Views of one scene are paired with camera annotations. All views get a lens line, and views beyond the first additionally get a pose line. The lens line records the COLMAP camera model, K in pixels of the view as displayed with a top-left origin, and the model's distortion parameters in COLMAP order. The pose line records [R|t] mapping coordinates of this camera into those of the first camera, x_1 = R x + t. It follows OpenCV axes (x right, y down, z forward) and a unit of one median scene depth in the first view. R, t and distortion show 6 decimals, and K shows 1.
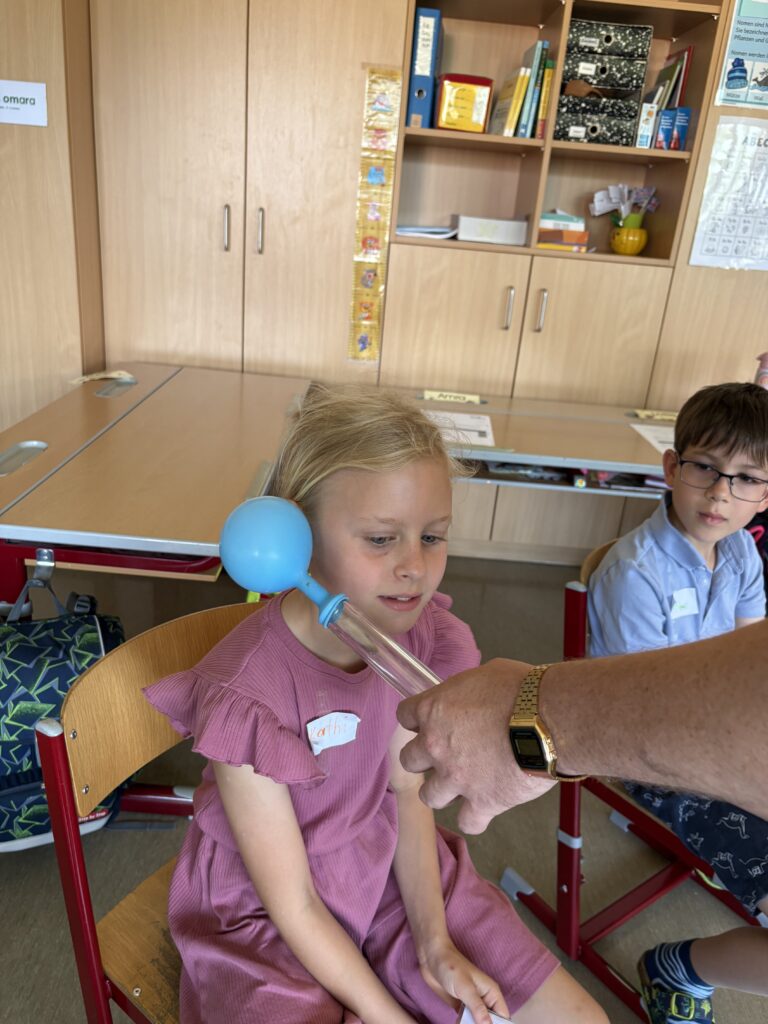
lens RADIAL K [[773.6, 0, 384.0], [0, 773.6, 512.0], [0, 0, 1]] dist [0.050472, -0.049849]
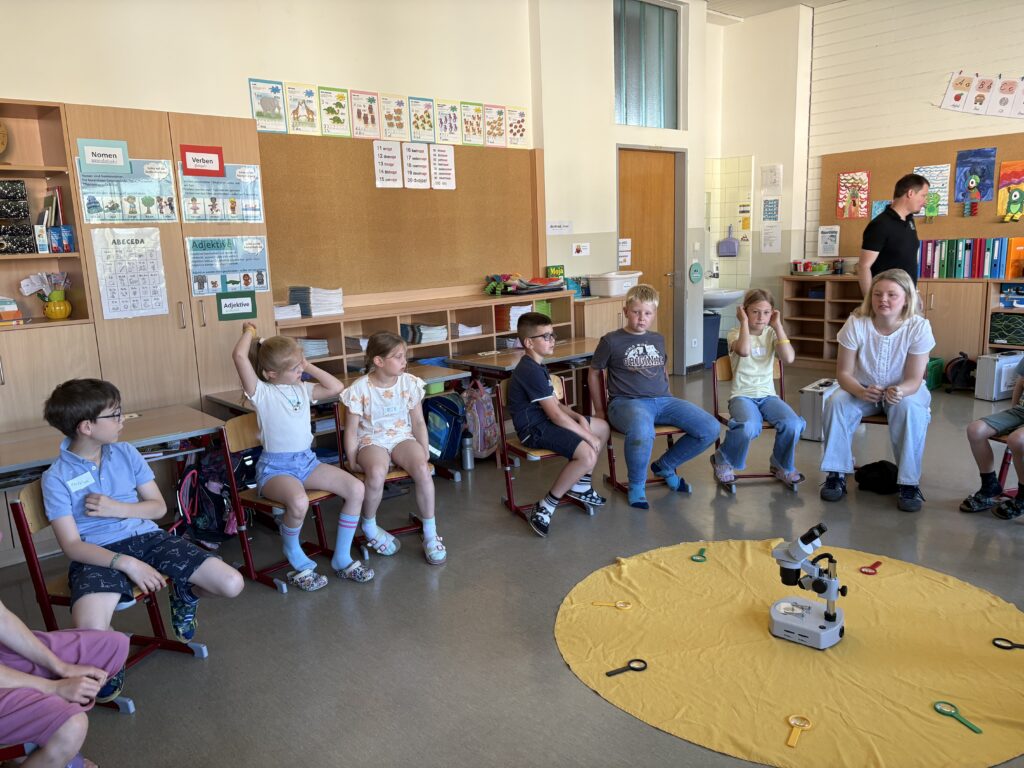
lens RADIAL K [[773.6, 0, 512.0], [0, 773.6, 384.0], [0, 0, 1]] dist [0.050472, -0.049849]
pose [[0.729423, -0.233076, 0.643131, -0.034766], [0.339561, 0.939525, -0.044629, 0.136966], [-0.593836, 0.250935, 0.764454, -0.601270]]
